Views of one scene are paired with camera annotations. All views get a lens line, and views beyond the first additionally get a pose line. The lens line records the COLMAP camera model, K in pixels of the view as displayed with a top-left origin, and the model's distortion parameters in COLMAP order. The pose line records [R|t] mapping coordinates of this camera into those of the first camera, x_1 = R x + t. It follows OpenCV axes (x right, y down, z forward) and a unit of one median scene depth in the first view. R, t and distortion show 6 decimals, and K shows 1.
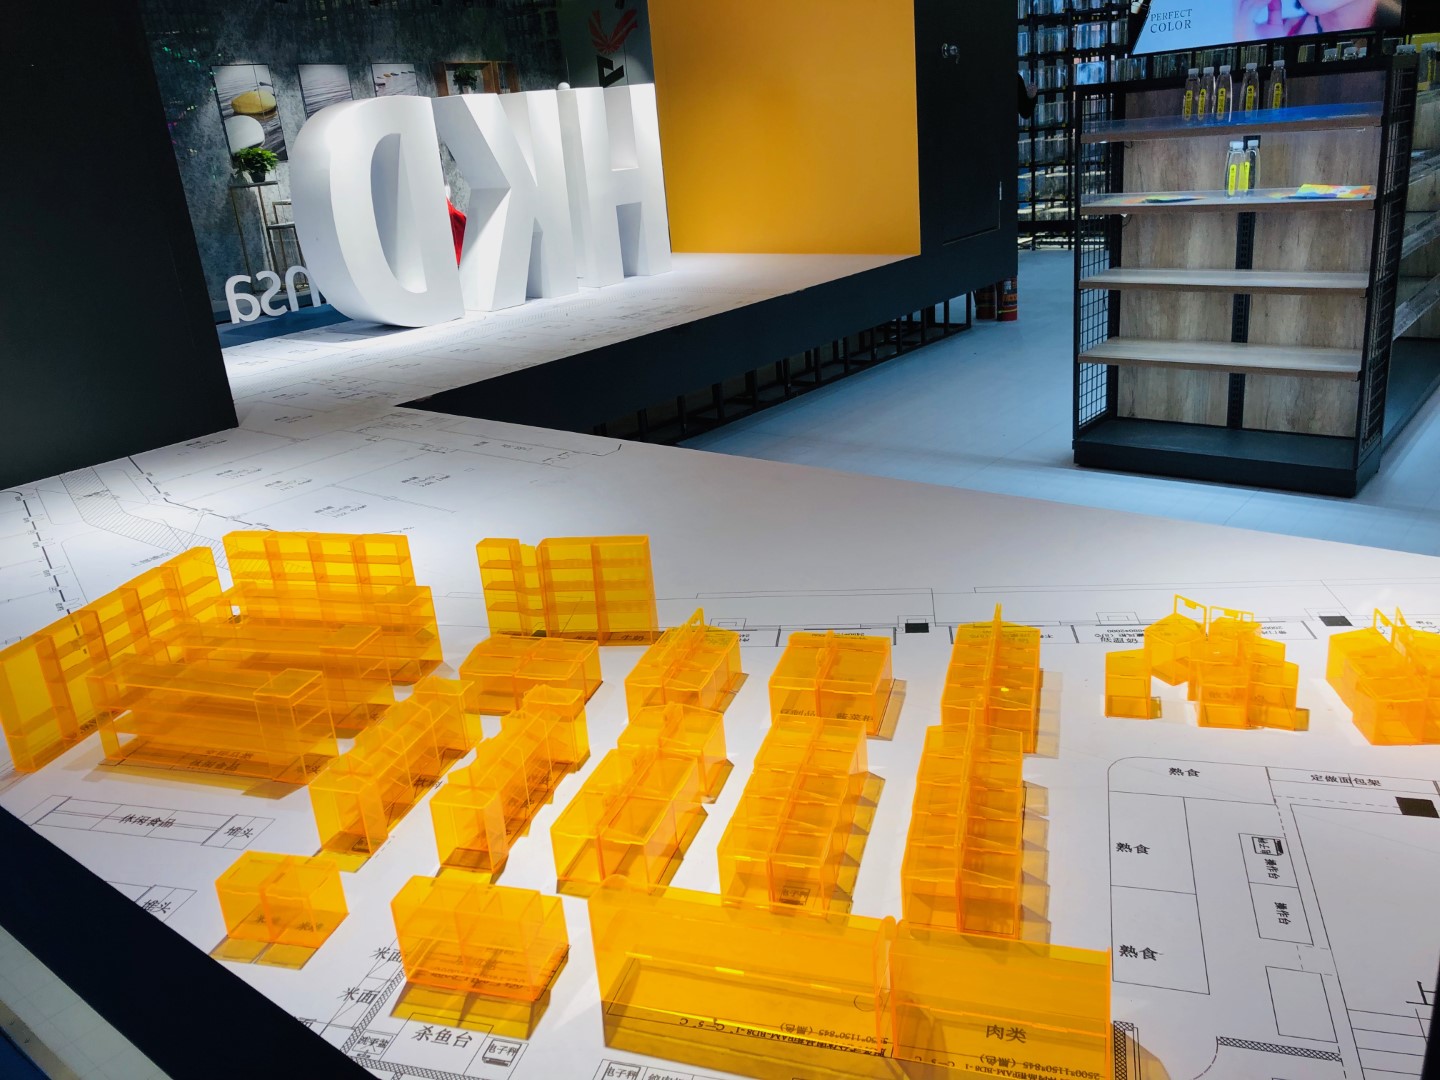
lens RADIAL K [[1180.4, 0, 720.0], [0, 1180.4, 540.0], [0, 0, 1]] dist [0.003344, 0.001869]
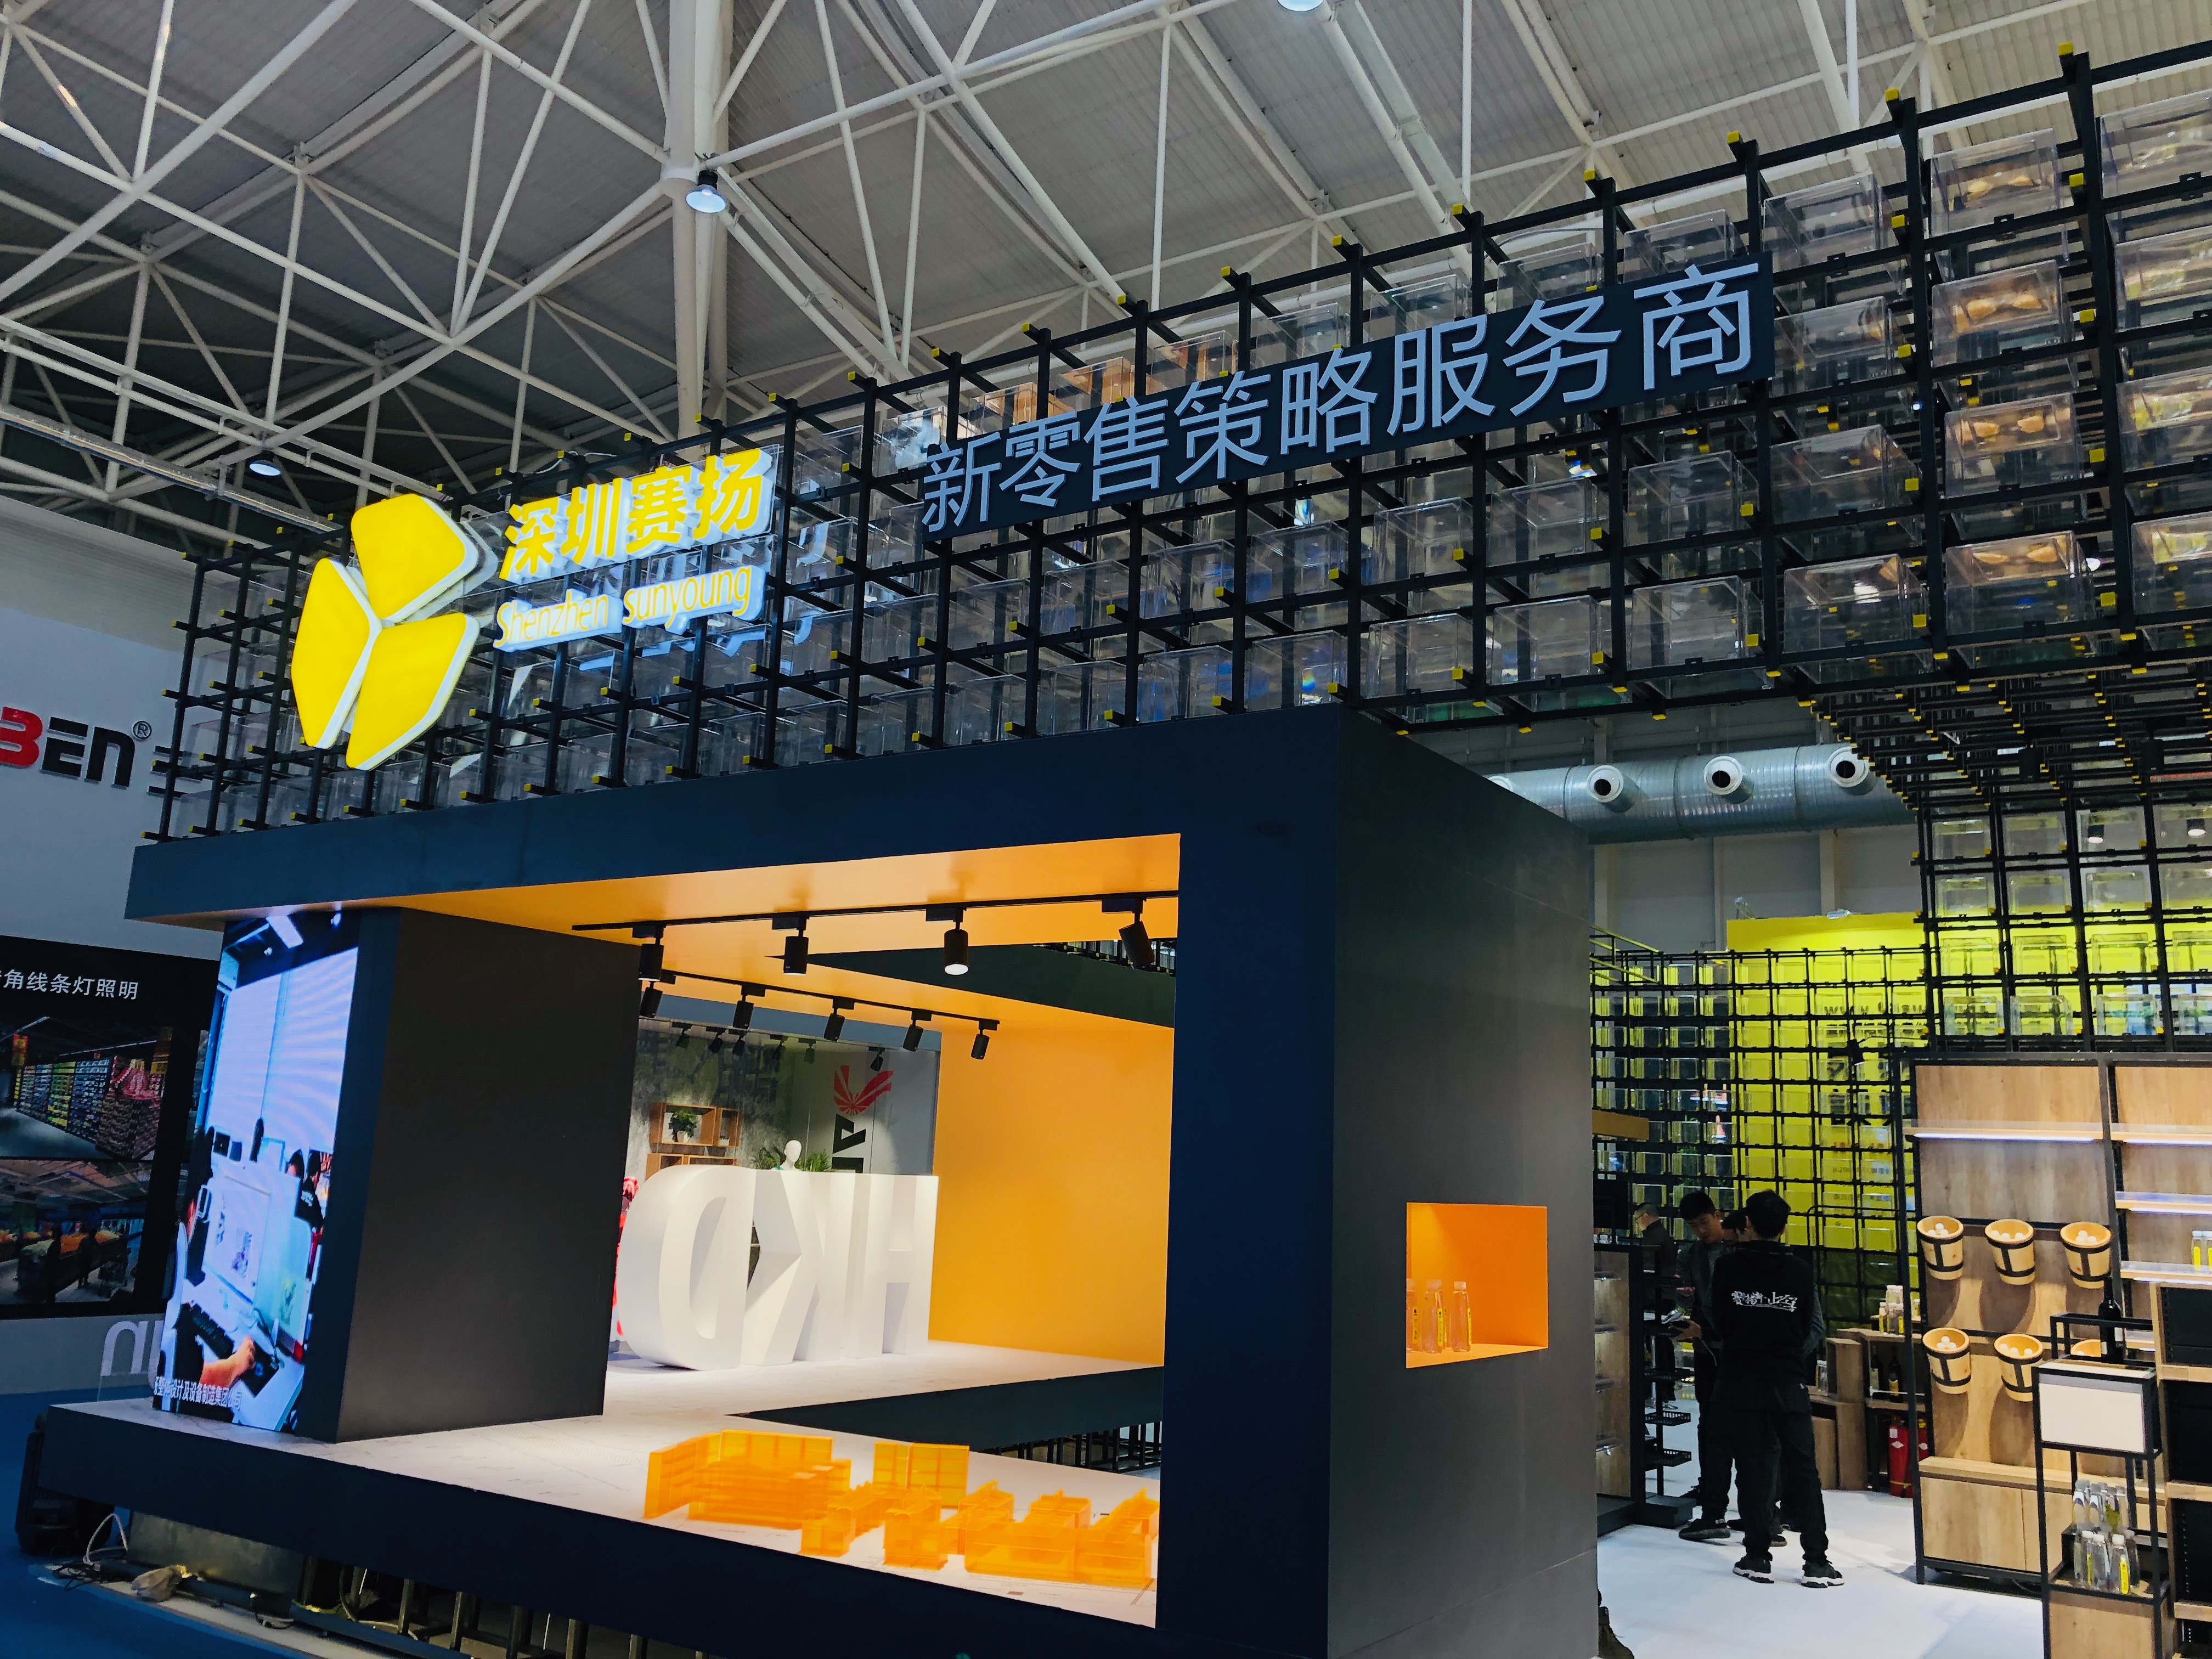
lens RADIAL K [[1813.2, 0, 1106.0], [0, 1813.2, 829.5], [0, 0, 1]] dist [0.003344, 0.001869]
pose [[0.988712, 0.139851, 0.053758, -0.038837], [-0.091415, 0.847358, -0.523094, 0.205406], [-0.118708, 0.512275, 0.850578, -0.616270]]
